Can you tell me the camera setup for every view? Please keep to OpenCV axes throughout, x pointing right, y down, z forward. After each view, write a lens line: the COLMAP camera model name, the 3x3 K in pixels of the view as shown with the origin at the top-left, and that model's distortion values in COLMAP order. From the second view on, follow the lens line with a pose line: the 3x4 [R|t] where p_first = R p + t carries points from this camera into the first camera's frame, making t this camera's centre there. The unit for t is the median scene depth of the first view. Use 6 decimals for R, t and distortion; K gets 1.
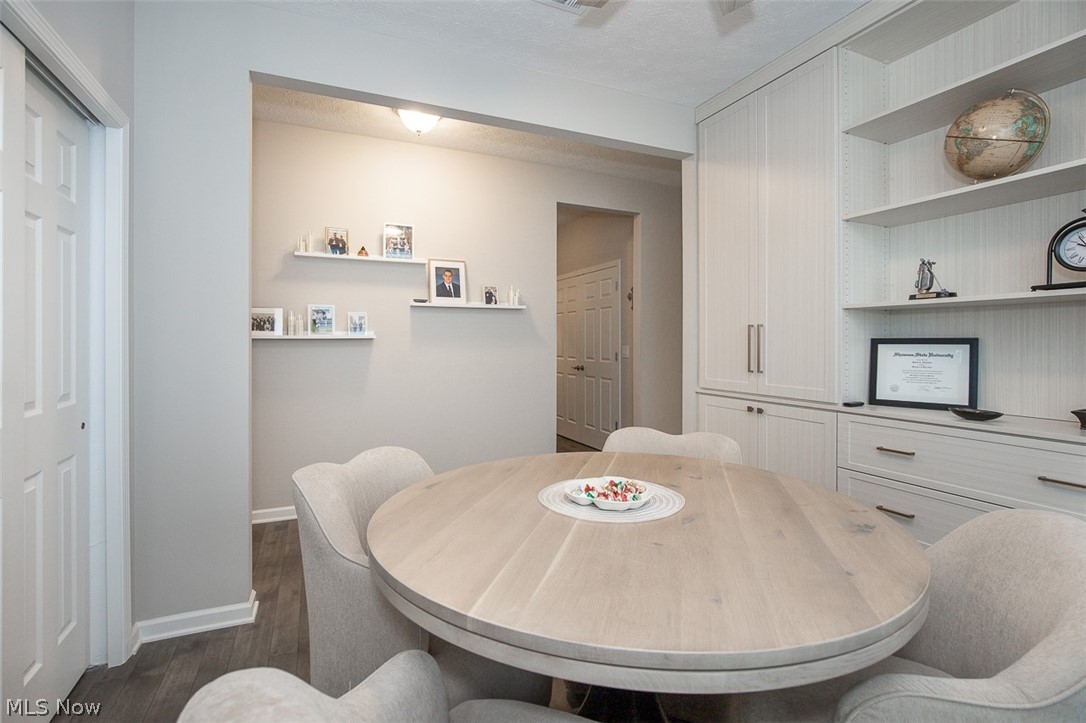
lens RADIAL K [[497.3, 0, 539.9], [0, 497.3, 355.7], [0, 0, 1]] dist [-0.008102, 0.001706]
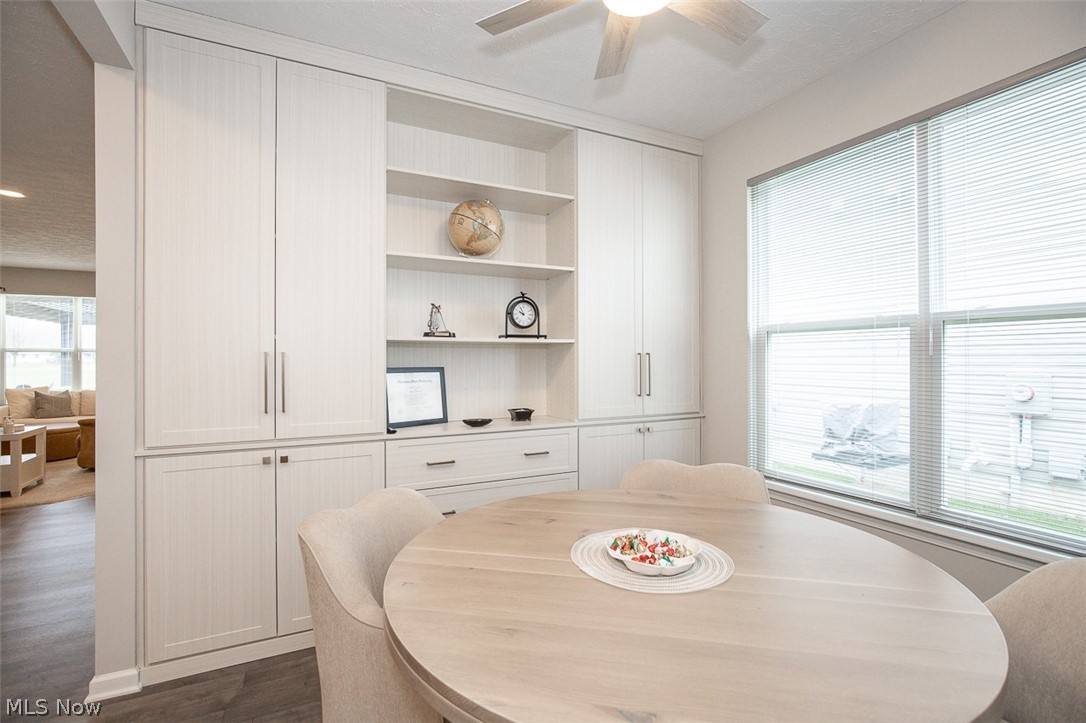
lens RADIAL K [[497.3, 0, 539.6], [0, 497.3, 358.5], [0, 0, 1]] dist [-0.008102, 0.001706]
pose [[-0.042131, 0.000191, 0.999112, -0.480219], [0.028233, 0.999601, 0.001000, -0.052910], [-0.998713, 0.028250, -0.042120, 0.783452]]
